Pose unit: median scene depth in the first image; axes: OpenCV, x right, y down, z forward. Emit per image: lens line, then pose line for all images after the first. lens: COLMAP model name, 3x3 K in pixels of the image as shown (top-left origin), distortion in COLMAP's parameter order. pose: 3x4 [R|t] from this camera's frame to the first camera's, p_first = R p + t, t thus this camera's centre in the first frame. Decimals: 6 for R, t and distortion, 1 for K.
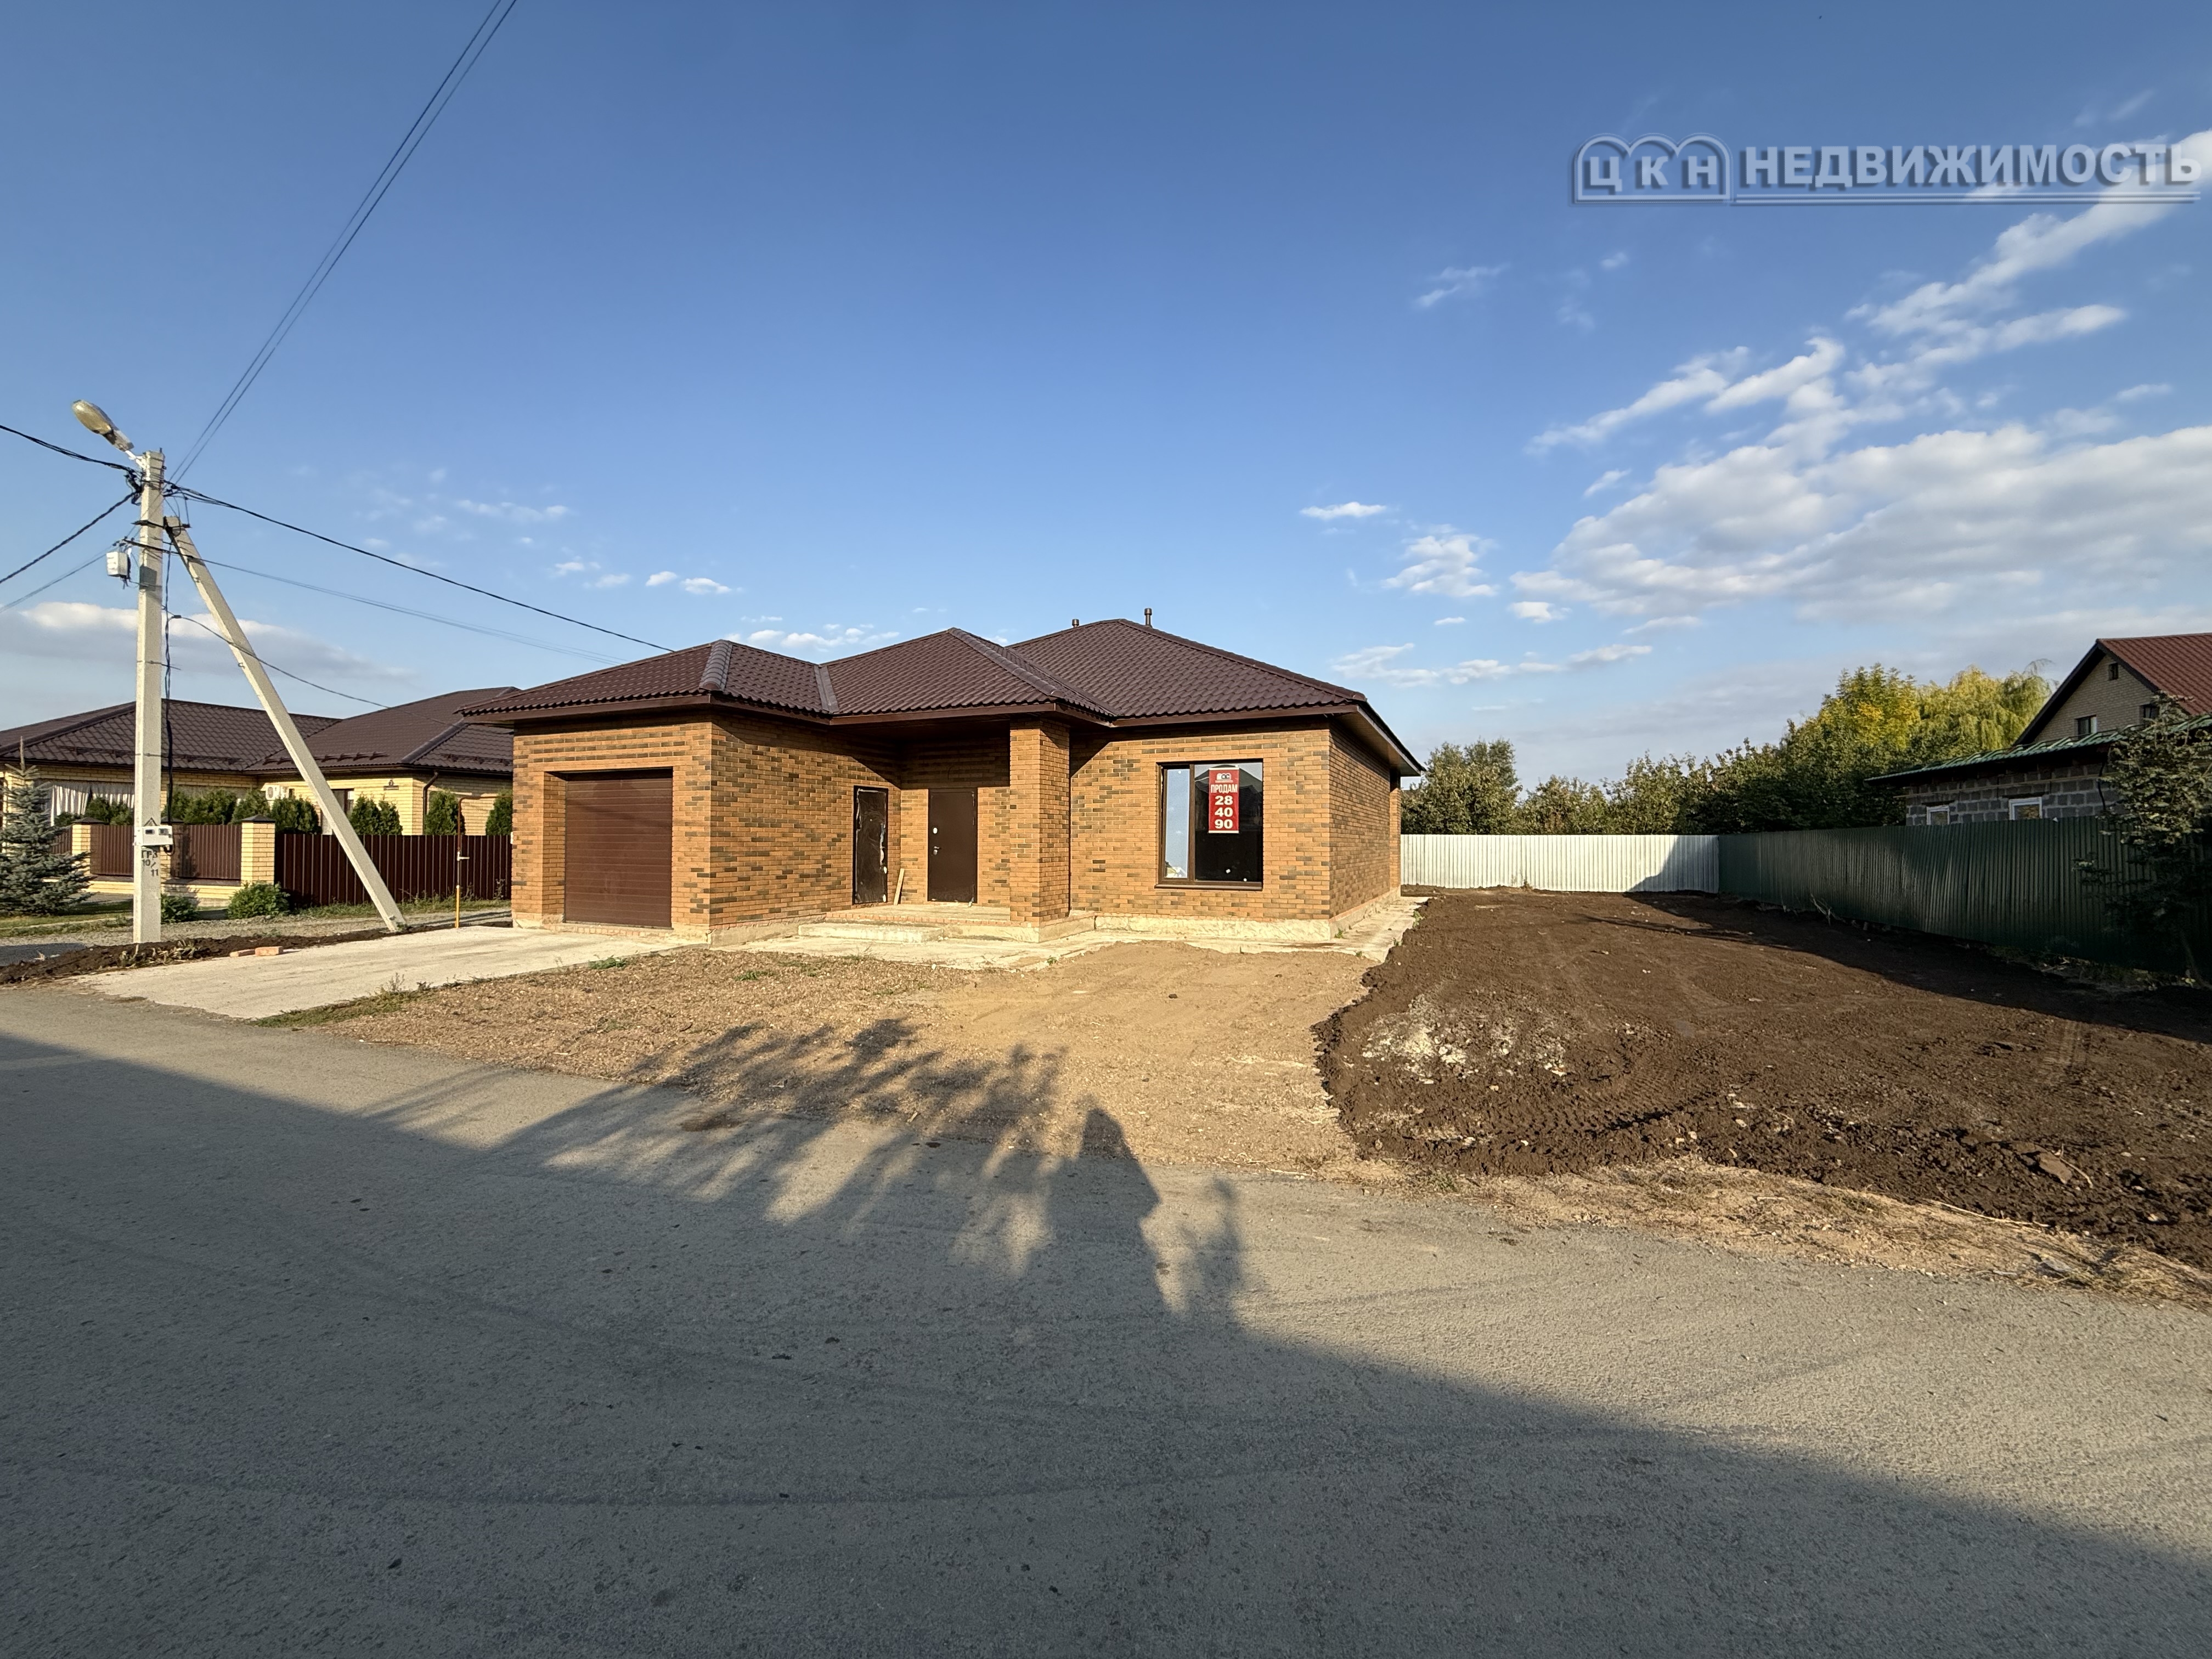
lens RADIAL K [[886.3, 0, 1098.5], [0, 886.3, 828.7], [0, 0, 1]] dist [-0.000631, 0.000095]
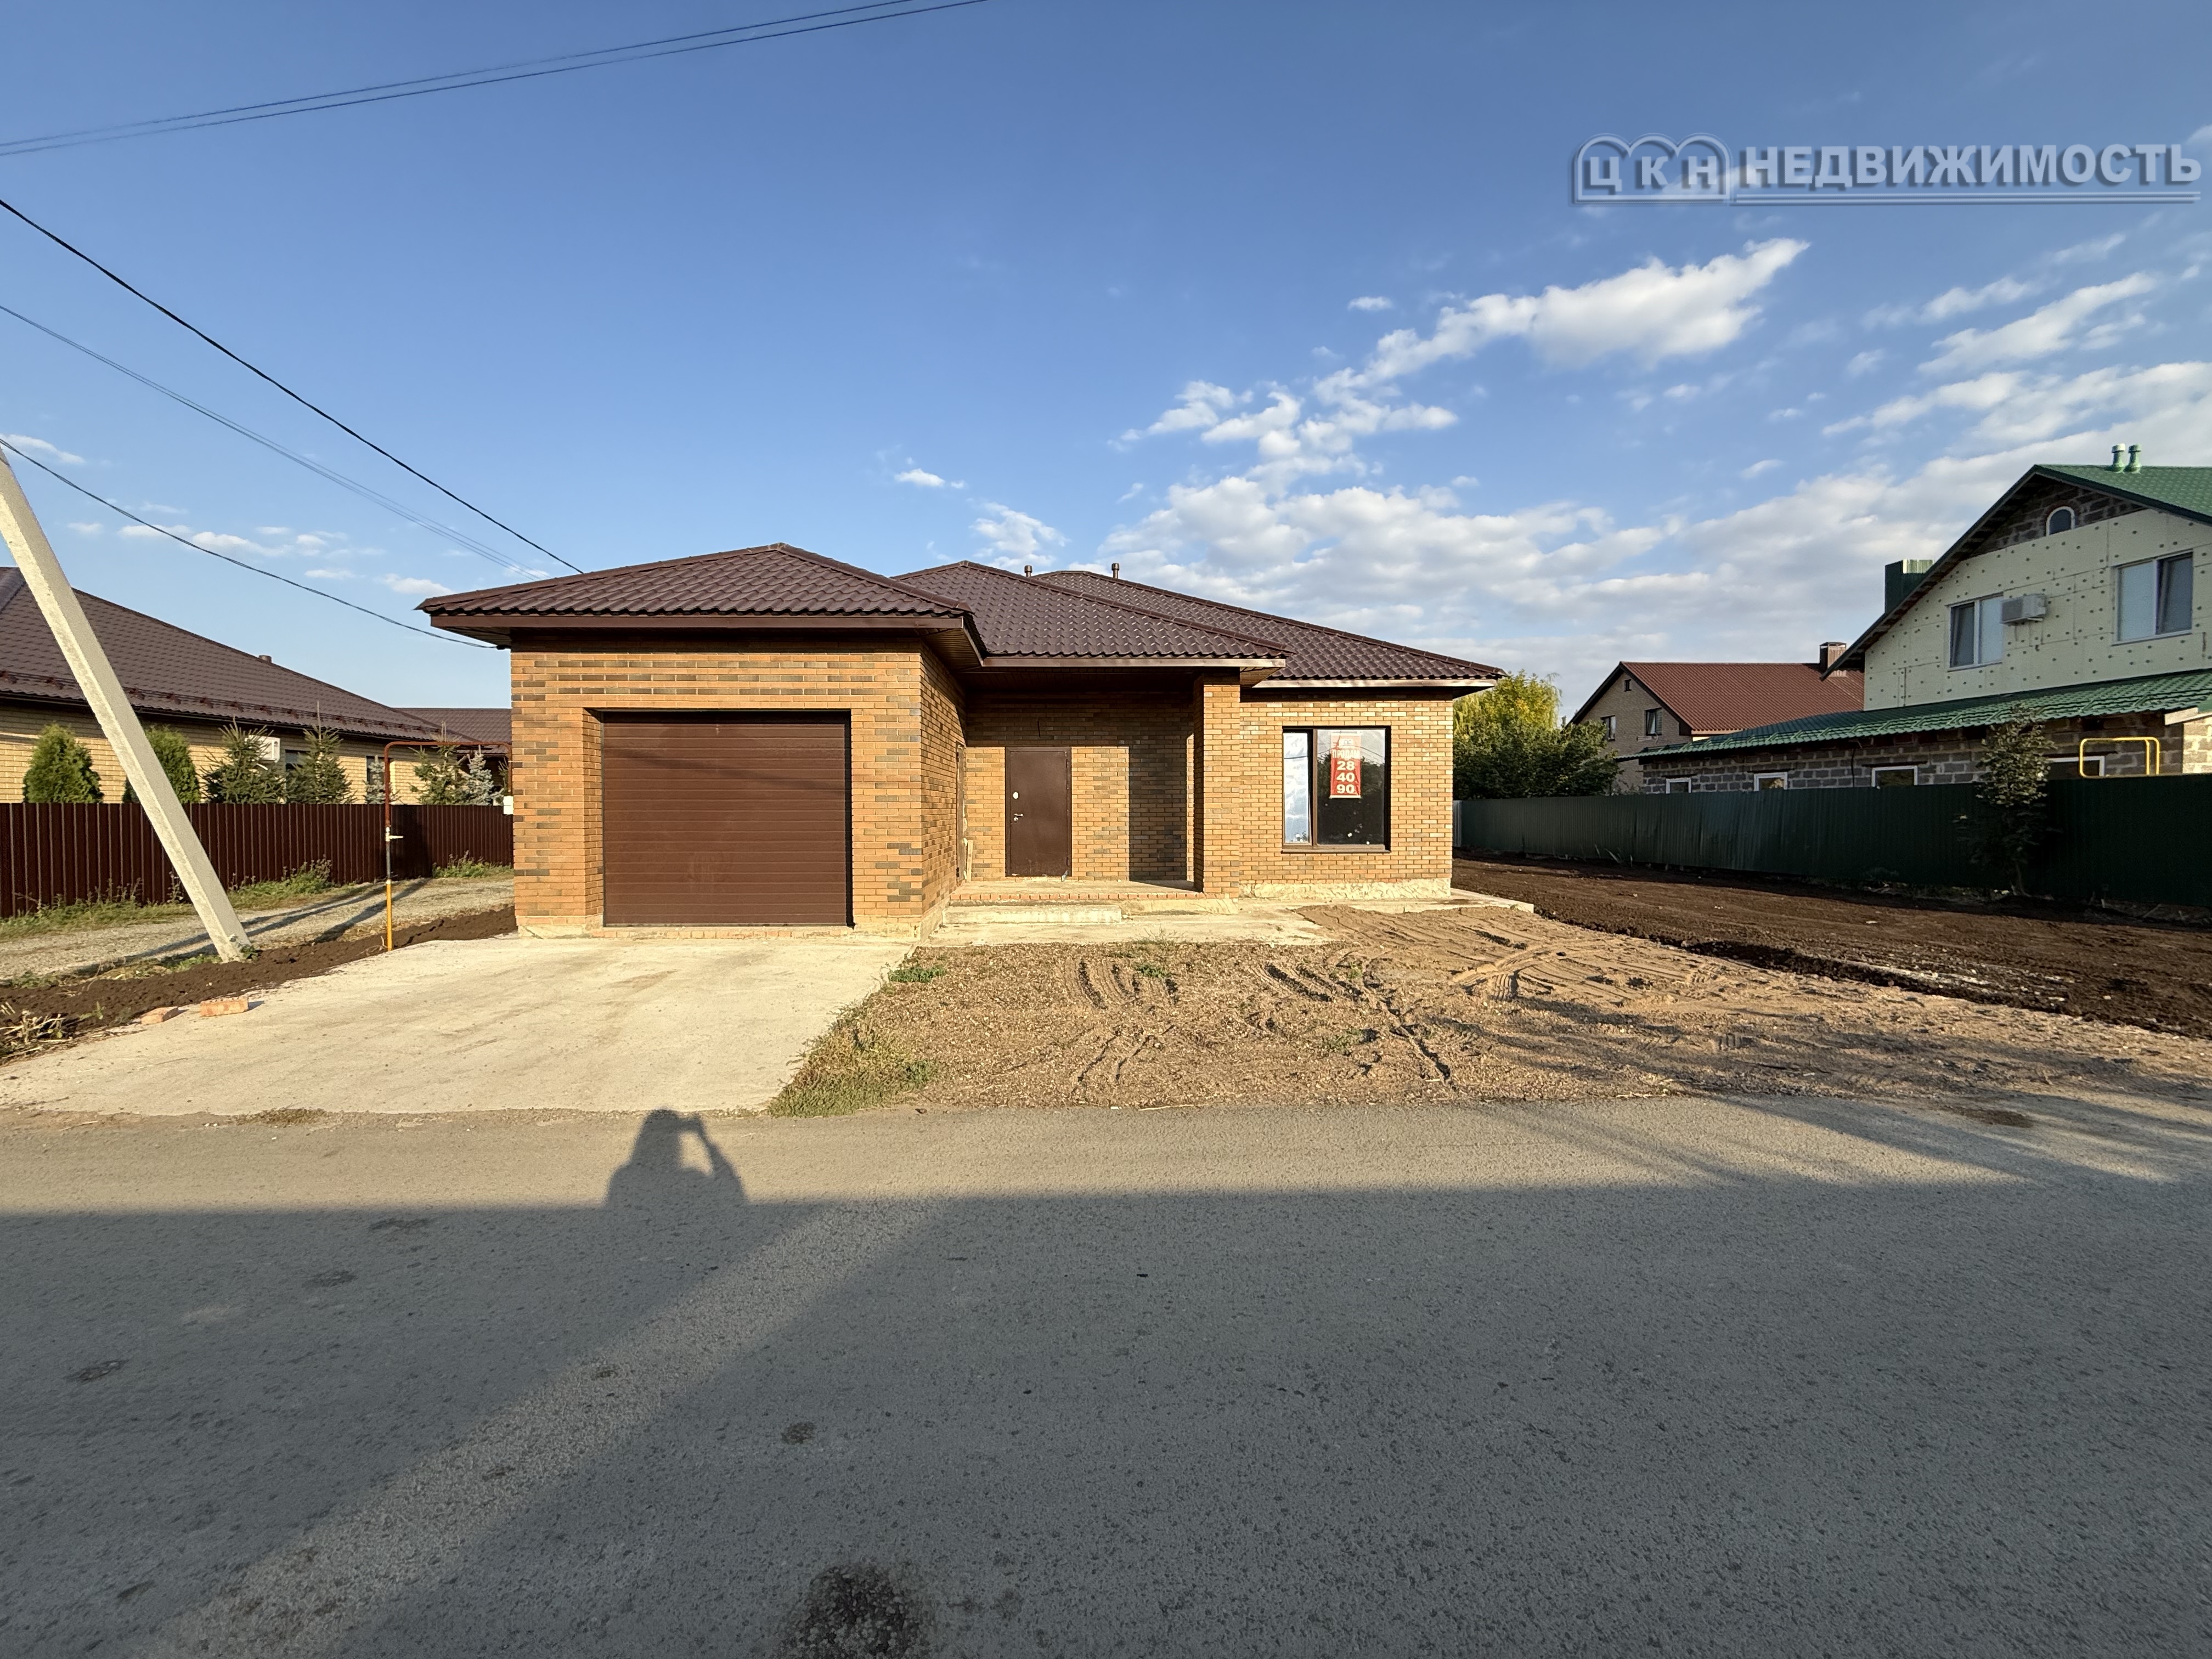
lens RADIAL K [[891.5, 0, 1091.8], [0, 891.5, 826.4], [0, 0, 1]] dist [-0.001890, -0.000304]
pose [[0.898058, -0.014487, 0.439639, -0.578211], [-0.000037, 0.999455, 0.033009, 0.004162], [-0.439878, -0.029660, 0.897568, 0.210554]]
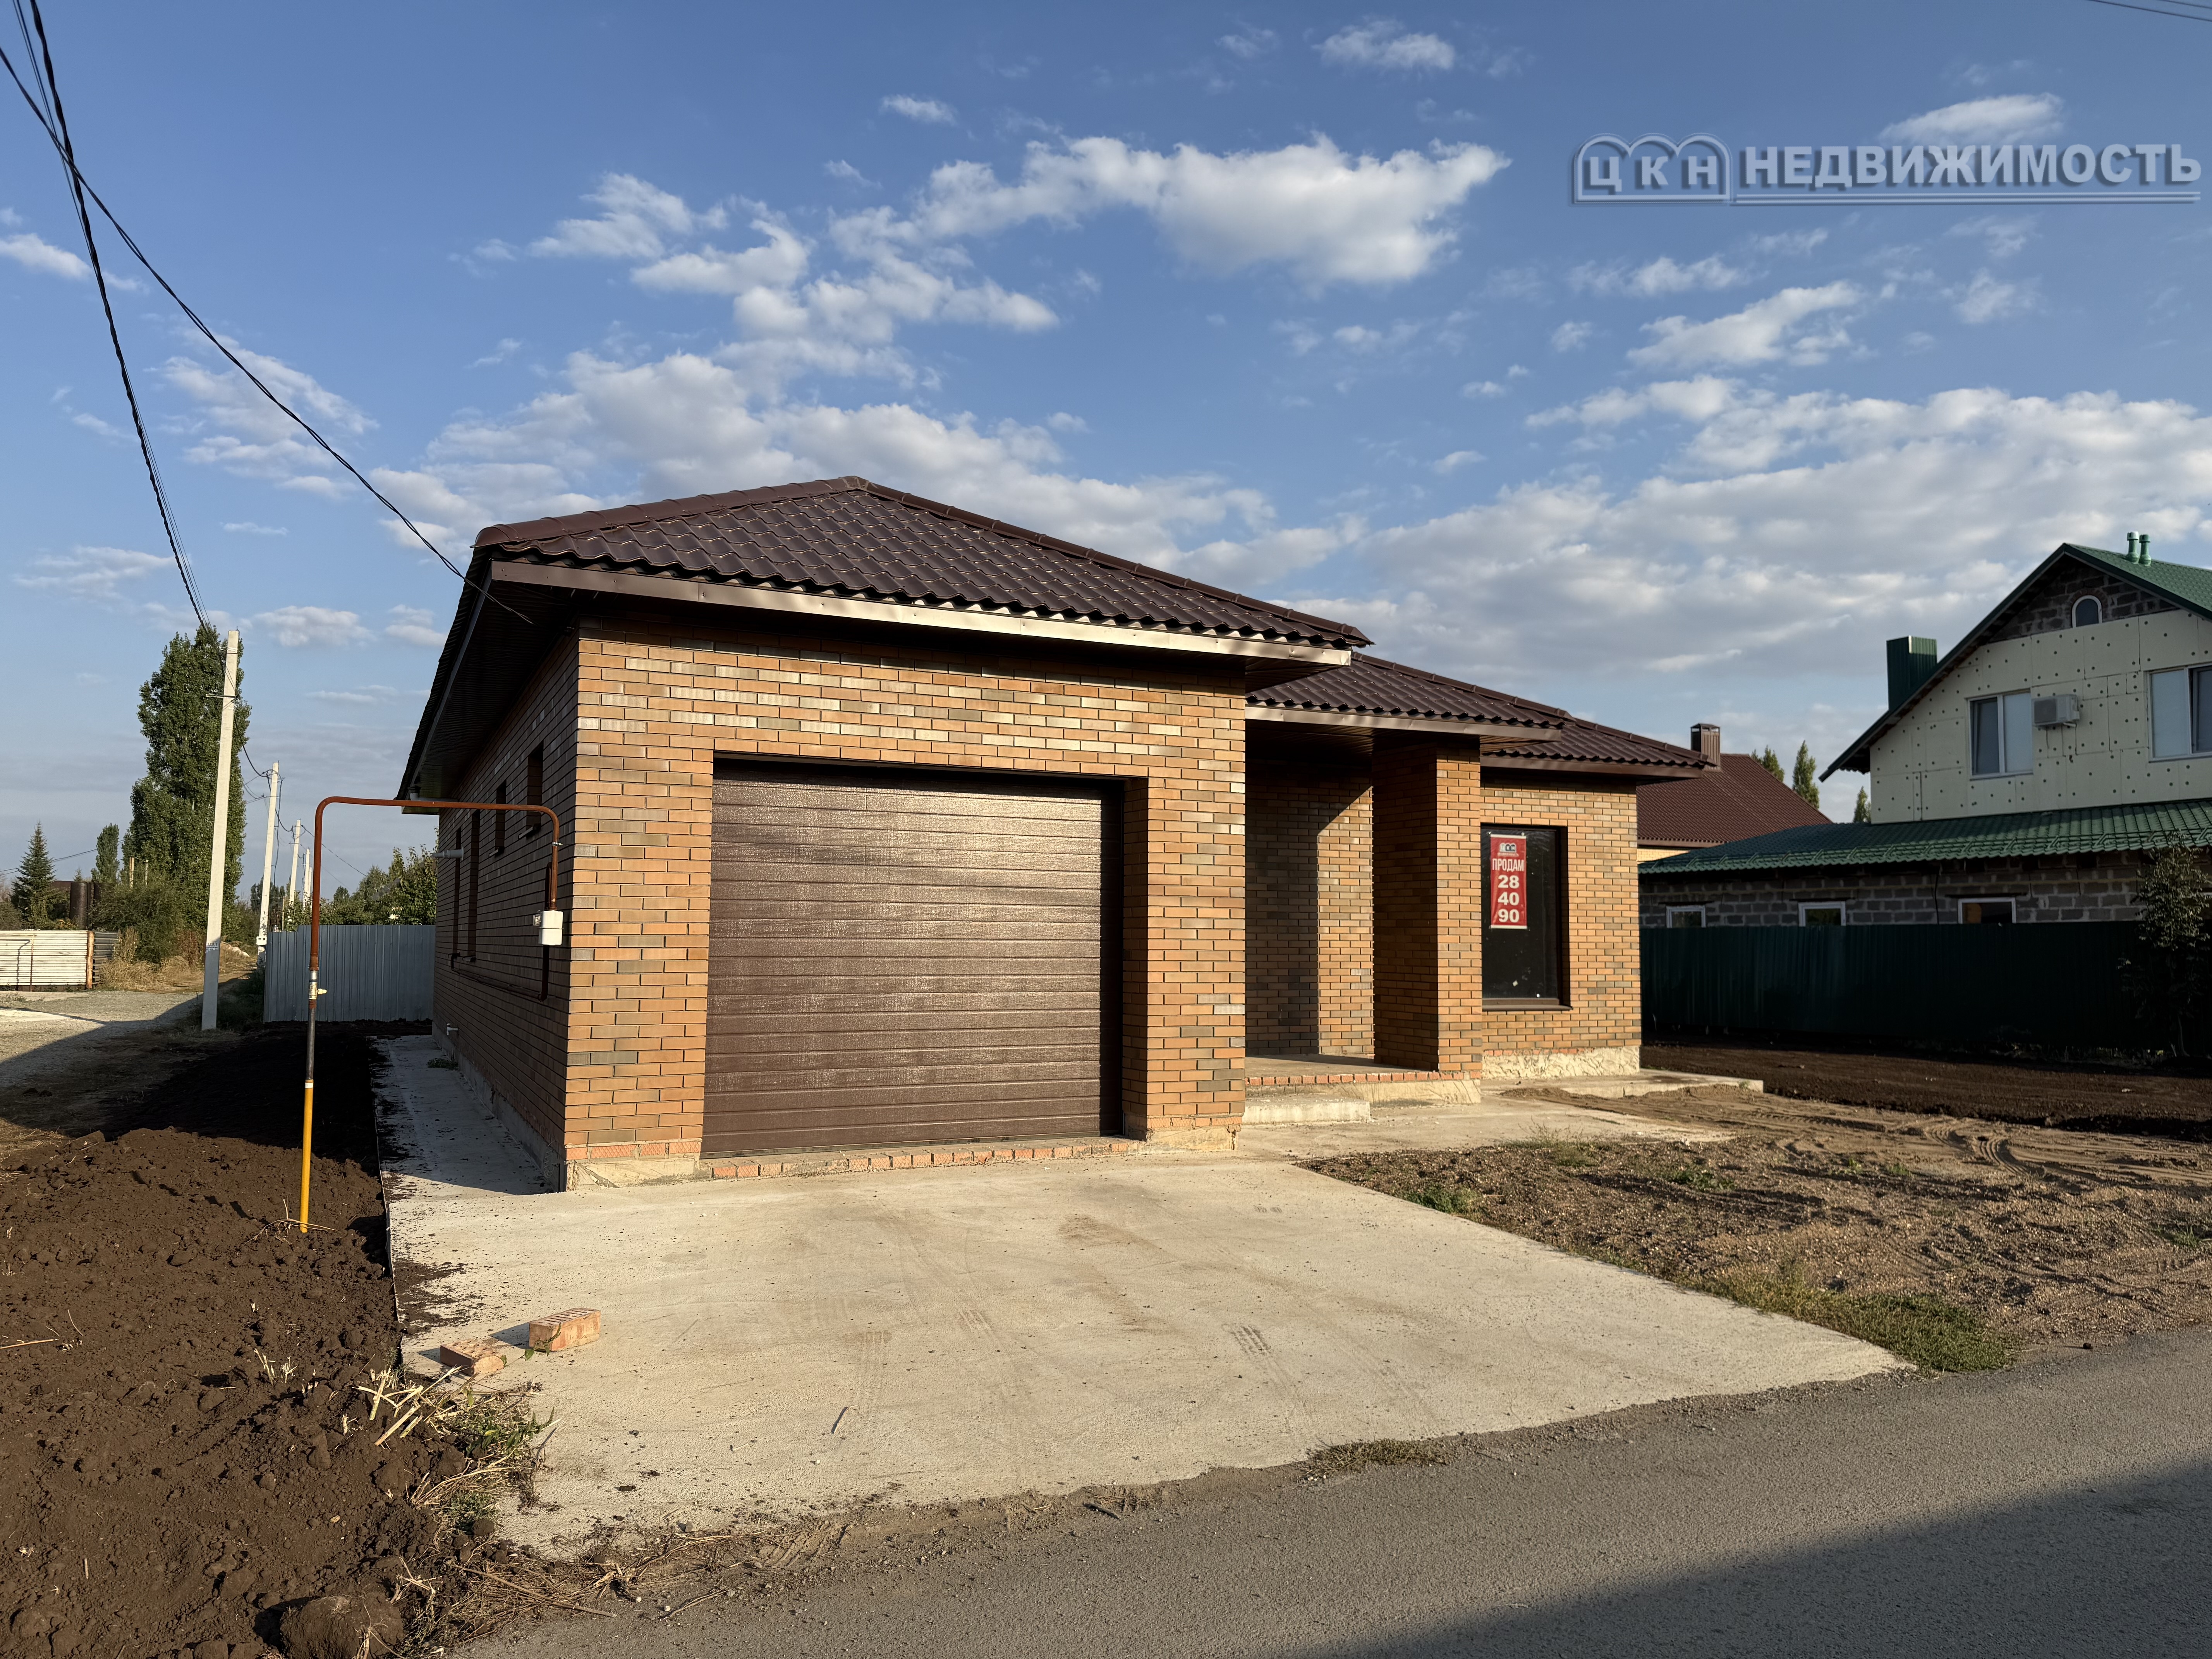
lens RADIAL K [[1576.4, 0, 1106.0], [0, 1576.4, 829.5], [0, 0, 1]] dist [0.065728, -0.088307]
pose [[0.642608, 0.055558, 0.764178, -1.026645], [-0.014454, 0.998069, -0.060407, 0.006710], [-0.766058, 0.027773, 0.642171, 0.449726]]
